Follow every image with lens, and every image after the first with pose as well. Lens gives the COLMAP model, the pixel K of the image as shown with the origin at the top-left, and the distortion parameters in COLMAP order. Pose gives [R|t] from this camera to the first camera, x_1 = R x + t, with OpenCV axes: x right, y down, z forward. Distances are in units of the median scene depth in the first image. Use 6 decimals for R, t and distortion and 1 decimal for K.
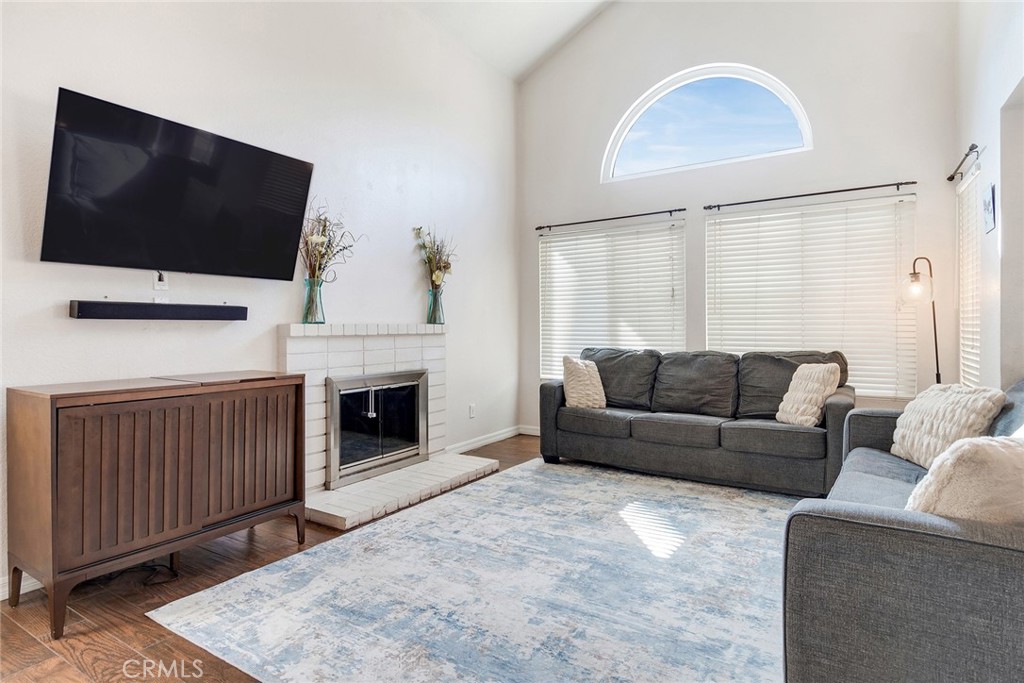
lens RADIAL K [[550.5, 0, 503.5], [0, 550.5, 343.1], [0, 0, 1]] dist [0.005608, -0.000404]
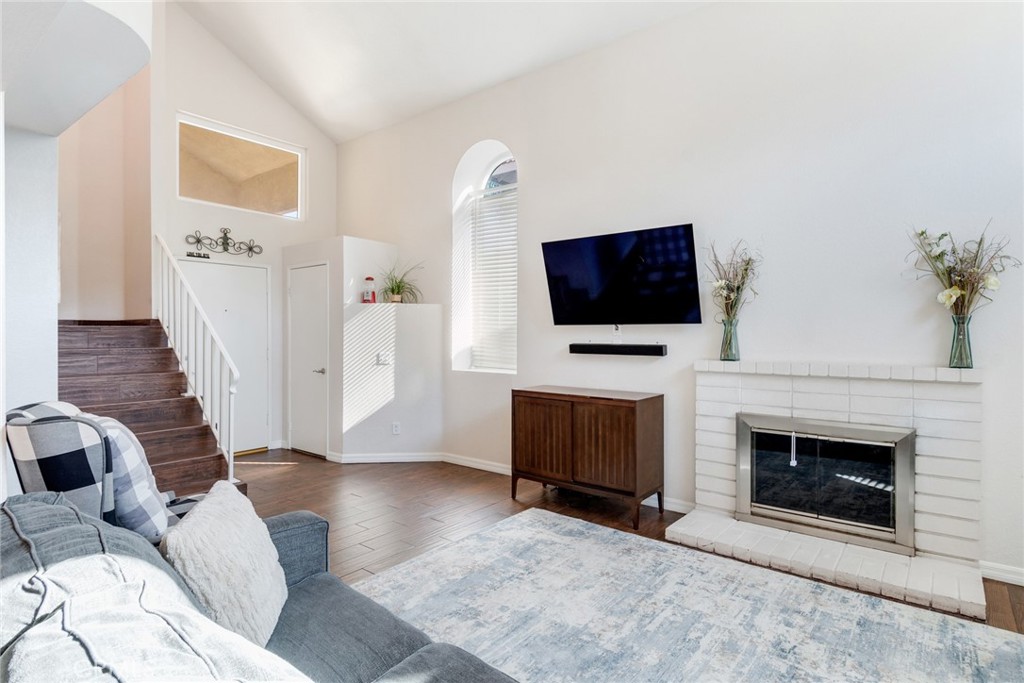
lens RADIAL K [[540.6, 0, 496.4], [0, 540.6, 332.9], [0, 0, 1]] dist [0.030125, -0.035192]
pose [[-0.121514, 0.002608, -0.992586, 0.857136], [-0.031822, 0.999472, 0.006522, -0.090760], [0.992080, 0.032378, -0.121367, 0.734120]]
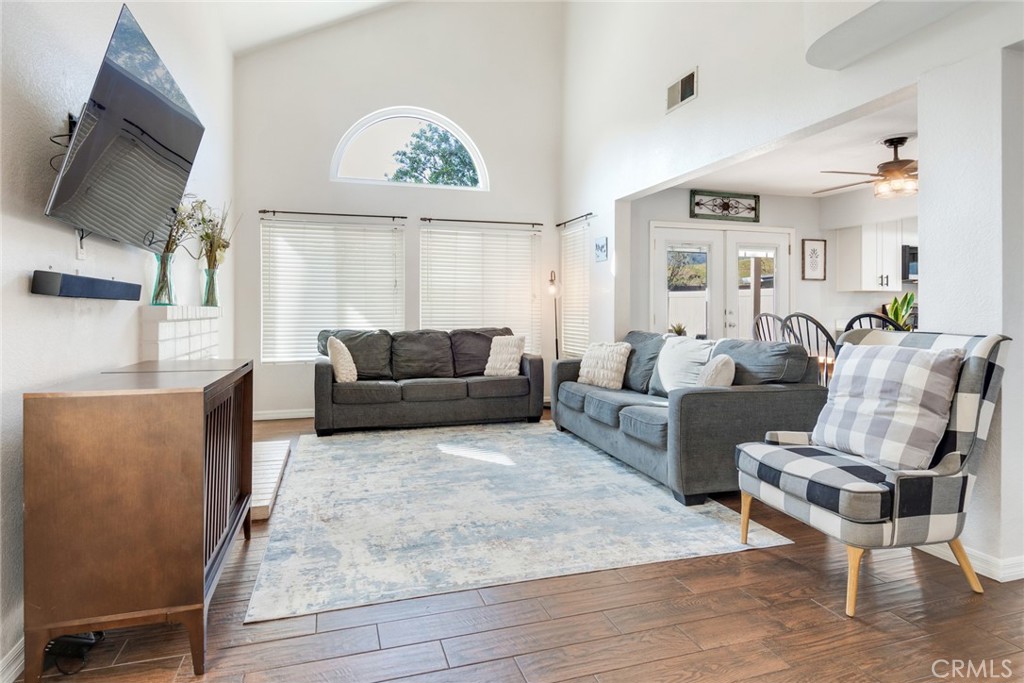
lens RADIAL K [[540.6, 0, 496.4], [0, 540.6, 332.9], [0, 0, 1]] dist [0.030125, -0.035192]
pose [[0.648183, -0.026380, 0.761027, -0.713943], [0.018724, 0.999650, 0.018704, 0.001329], [-0.761254, 0.002126, 0.648450, 0.064441]]
